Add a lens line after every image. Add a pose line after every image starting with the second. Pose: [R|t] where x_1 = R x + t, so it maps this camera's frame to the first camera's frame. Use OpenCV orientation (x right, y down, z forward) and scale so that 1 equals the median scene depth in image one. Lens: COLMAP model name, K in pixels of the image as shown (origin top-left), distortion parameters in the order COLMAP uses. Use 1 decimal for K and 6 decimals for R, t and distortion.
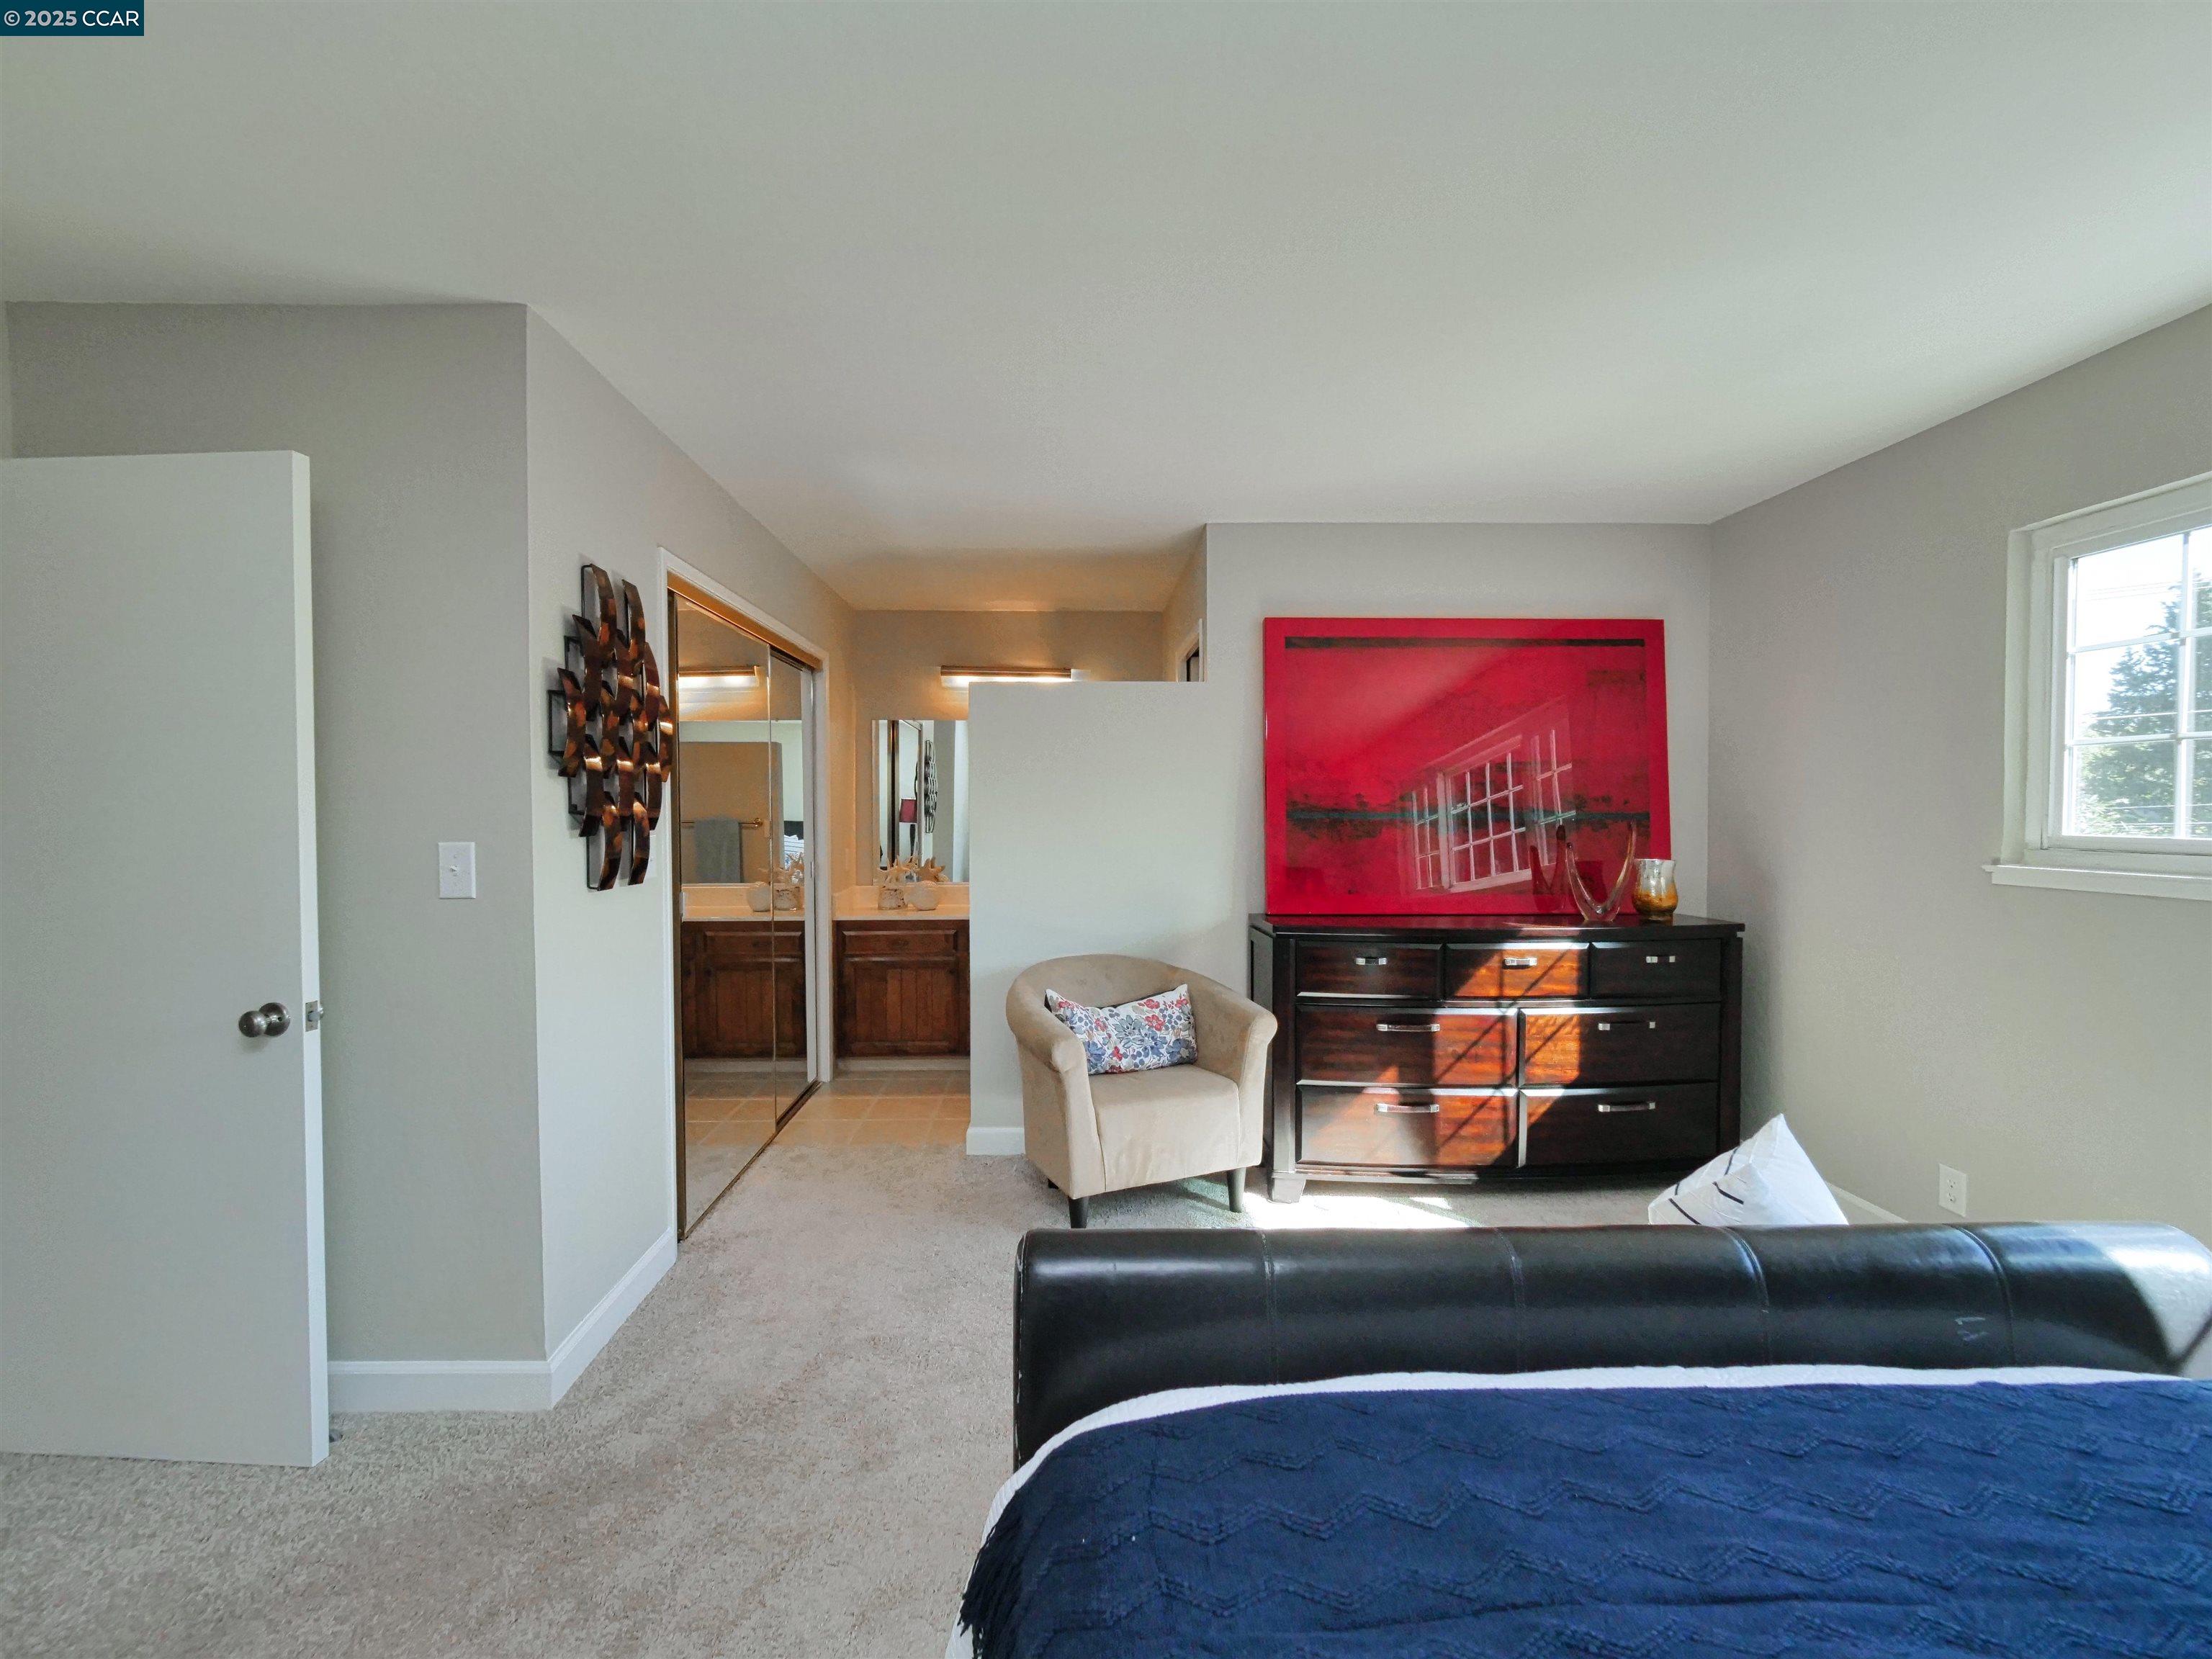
lens RADIAL K [[941.1, 0, 1077.9], [0, 941.1, 832.0], [0, 0, 1]] dist [-0.000875, -0.003795]
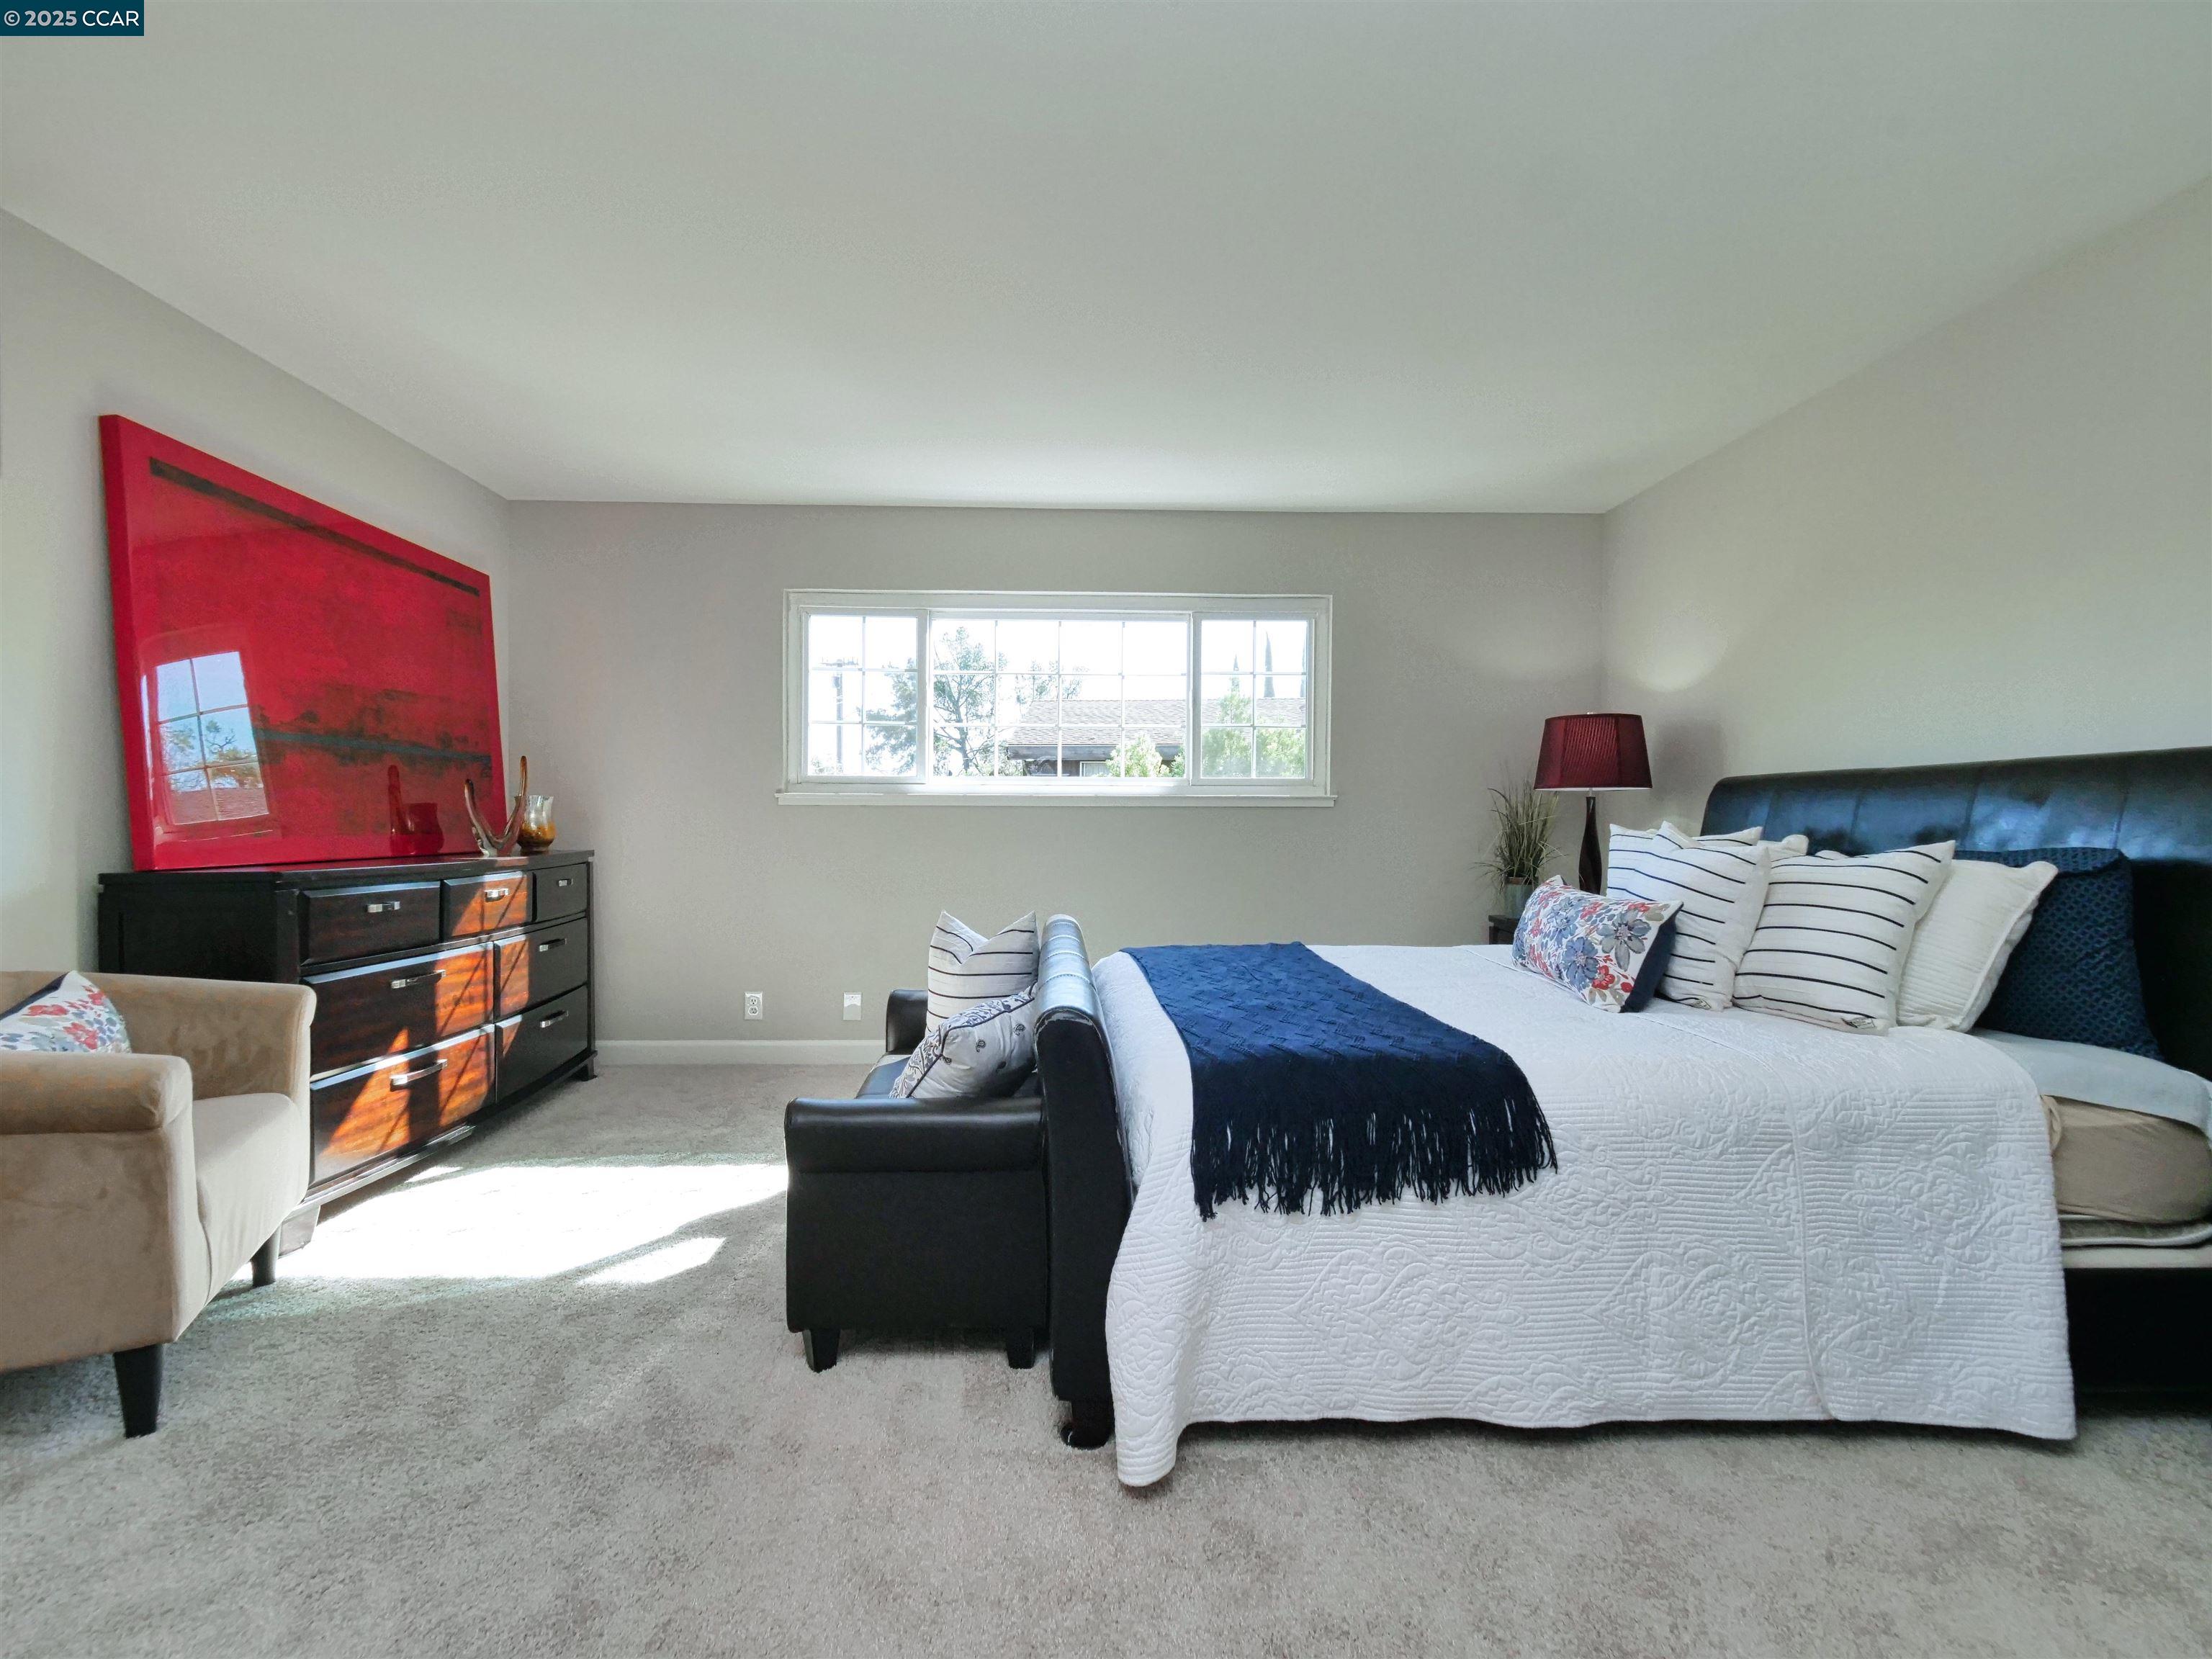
lens RADIAL K [[941.1, 0, 1077.9], [0, 941.1, 832.0], [0, 0, 1]] dist [-0.000875, -0.003795]
pose [[-0.003464, -0.012211, 0.999919, -0.512966], [0.018058, 0.999762, 0.012271, 0.072586], [-0.999831, 0.018100, -0.003243, 0.391697]]
